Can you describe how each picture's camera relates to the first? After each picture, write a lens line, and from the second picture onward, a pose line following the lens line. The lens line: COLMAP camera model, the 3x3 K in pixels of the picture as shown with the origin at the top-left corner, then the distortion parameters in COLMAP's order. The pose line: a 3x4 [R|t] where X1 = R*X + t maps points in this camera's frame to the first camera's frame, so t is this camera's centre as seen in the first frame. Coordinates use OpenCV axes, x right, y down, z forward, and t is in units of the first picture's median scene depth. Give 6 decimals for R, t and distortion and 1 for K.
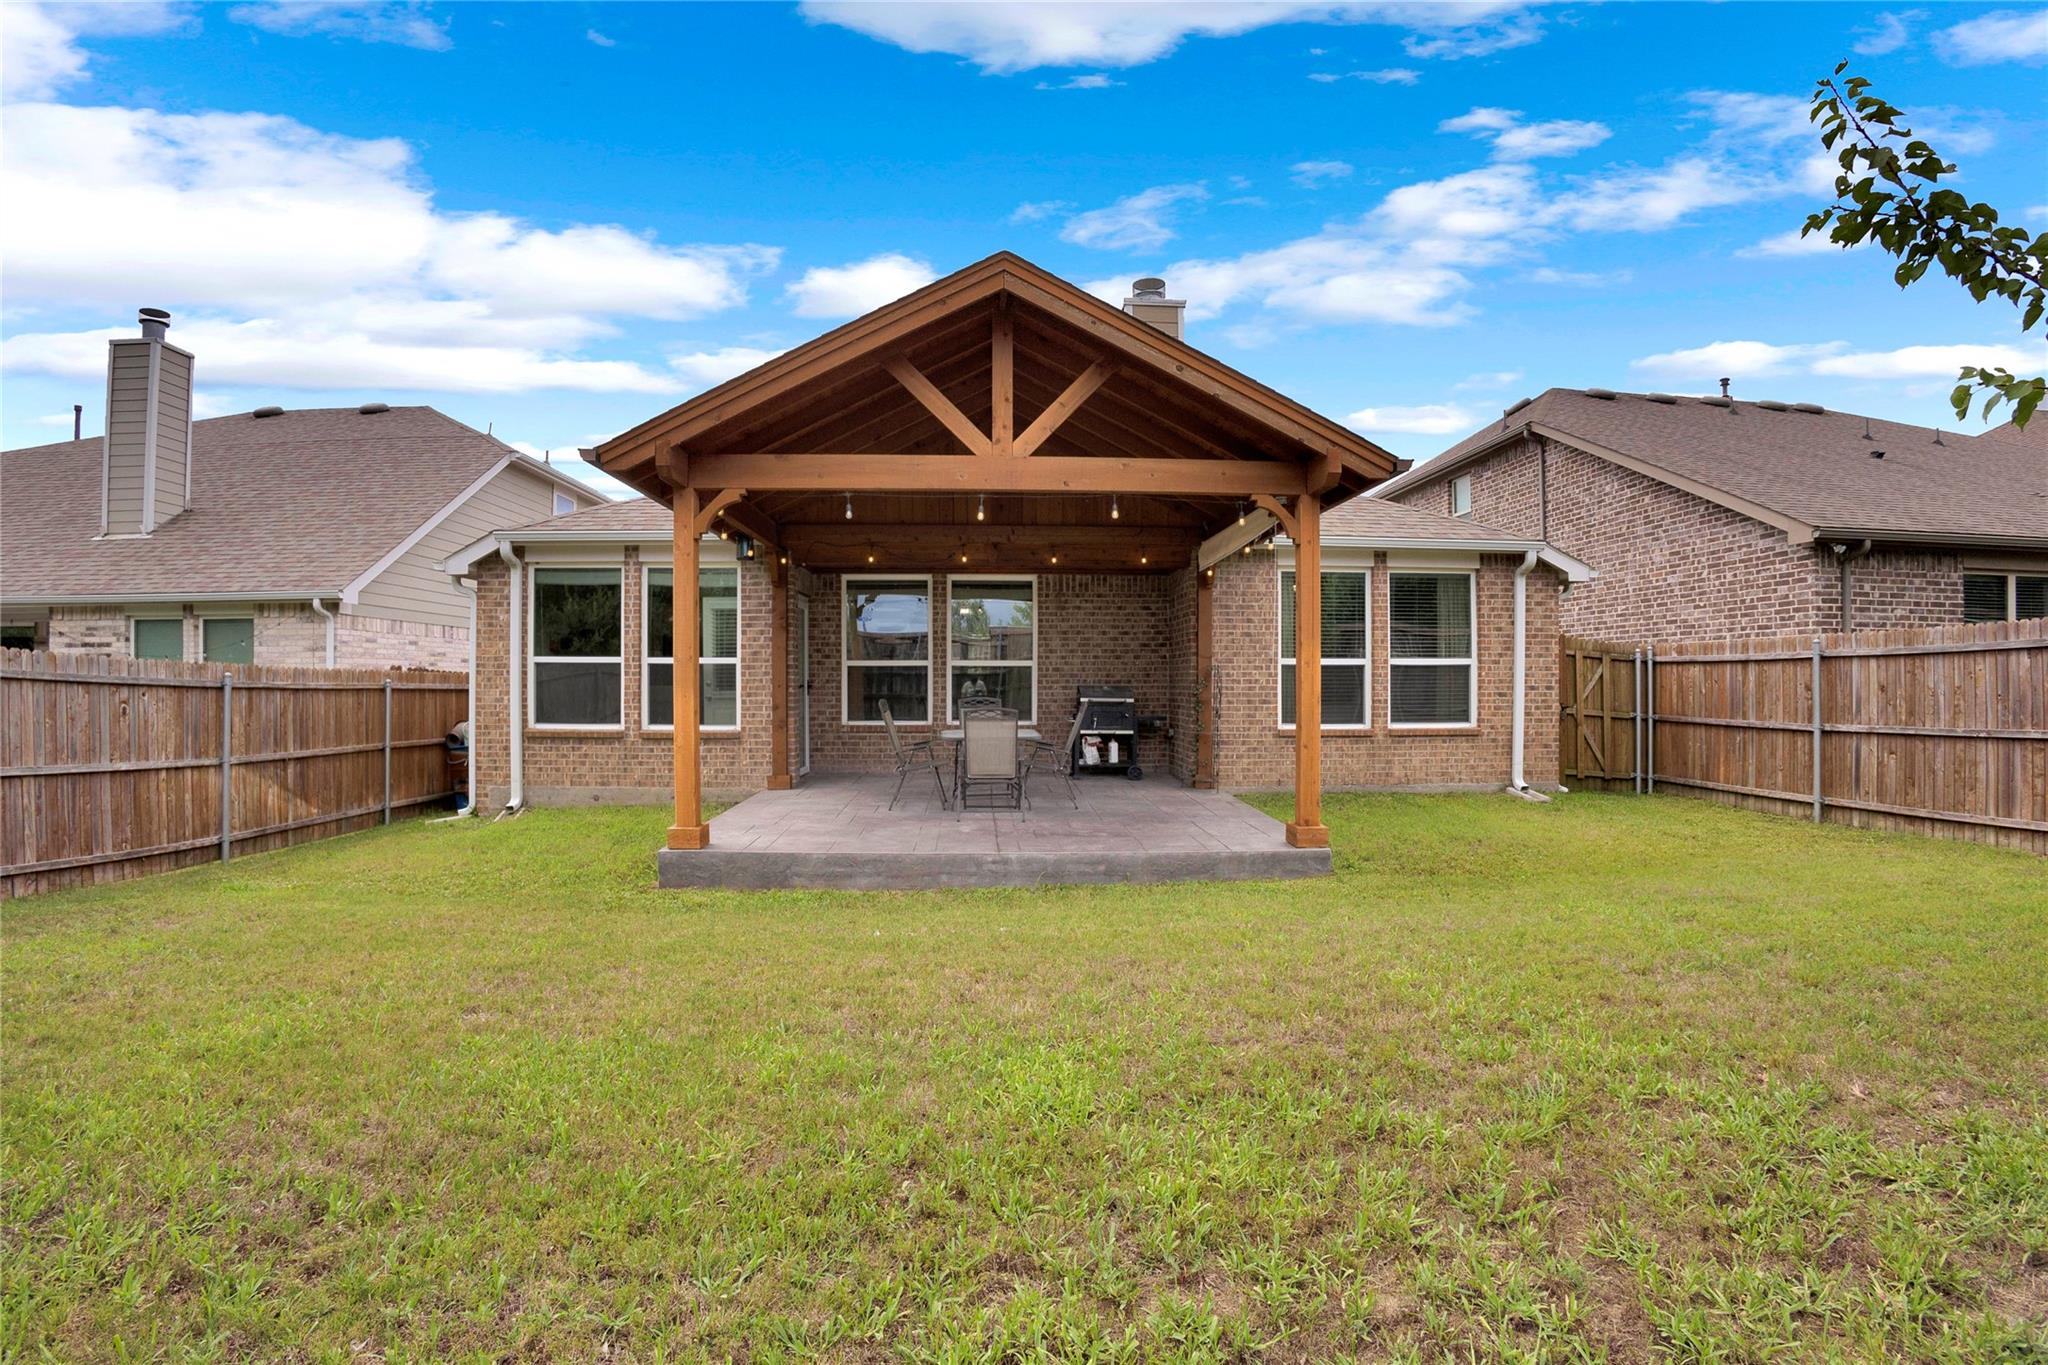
lens RADIAL K [[929.9, 0, 983.5], [0, 929.9, 673.7], [0, 0, 1]] dist [-0.087182, 0.010689]
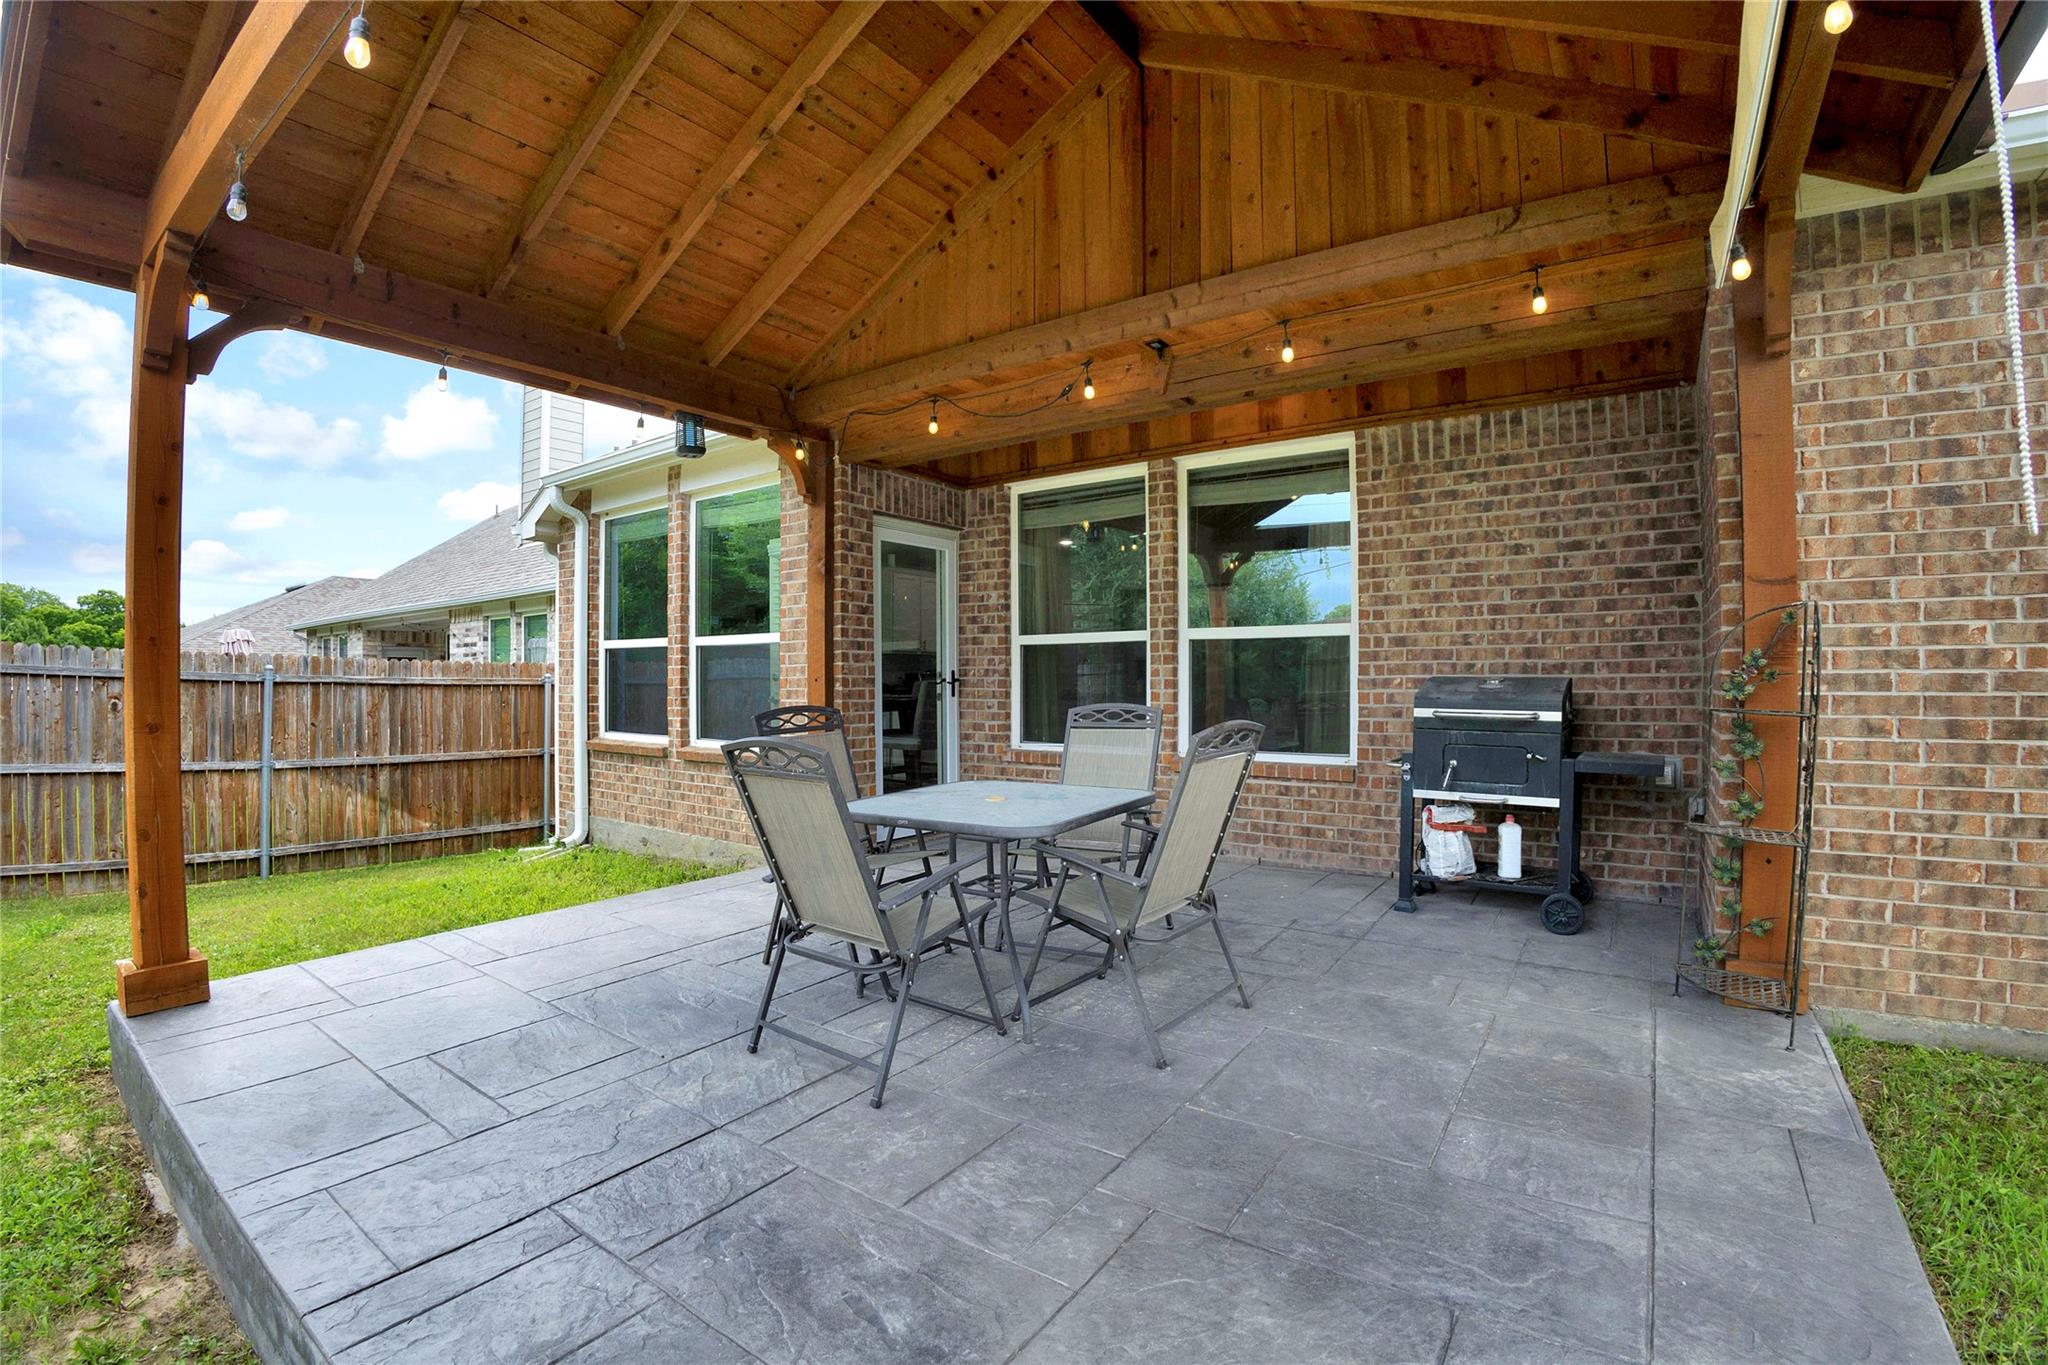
lens RADIAL K [[929.9, 0, 983.5], [0, 929.9, 673.7], [0, 0, 1]] dist [-0.087182, 0.010689]
pose [[0.793634, -0.006458, -0.608361, 0.203520], [0.006427, 0.999977, -0.002232, 0.011388], [0.608361, -0.002139, 0.793657, 0.600462]]
